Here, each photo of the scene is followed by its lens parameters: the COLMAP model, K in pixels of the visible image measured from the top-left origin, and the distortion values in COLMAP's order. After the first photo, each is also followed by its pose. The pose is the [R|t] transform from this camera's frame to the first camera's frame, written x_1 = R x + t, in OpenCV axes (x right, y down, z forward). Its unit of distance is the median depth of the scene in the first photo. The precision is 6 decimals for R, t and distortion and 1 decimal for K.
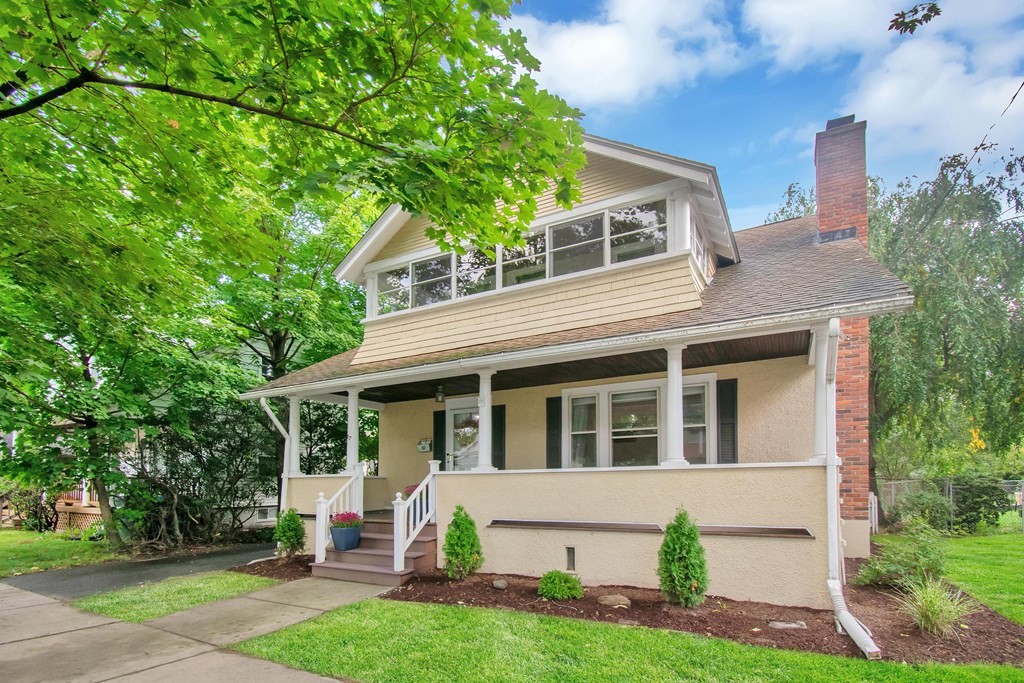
lens RADIAL K [[467.2, 0, 508.5], [0, 467.2, 314.6], [0, 0, 1]] dist [-0.000200, -0.000400]
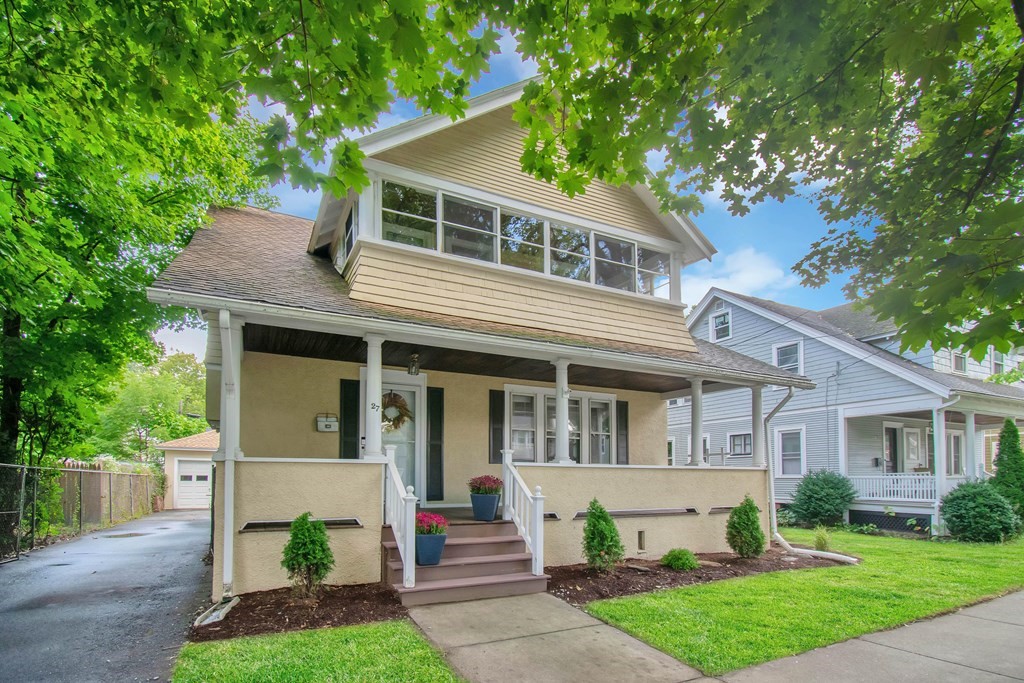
lens RADIAL K [[499.0, 0, 526.9], [0, 499.0, 349.2], [0, 0, 1]] dist [-0.002121, -0.000324]
pose [[0.542748, 0.220217, 0.810511, -0.884873], [-0.294785, 0.953570, -0.061687, 0.176227], [-0.786464, -0.205446, 0.582465, 0.461669]]
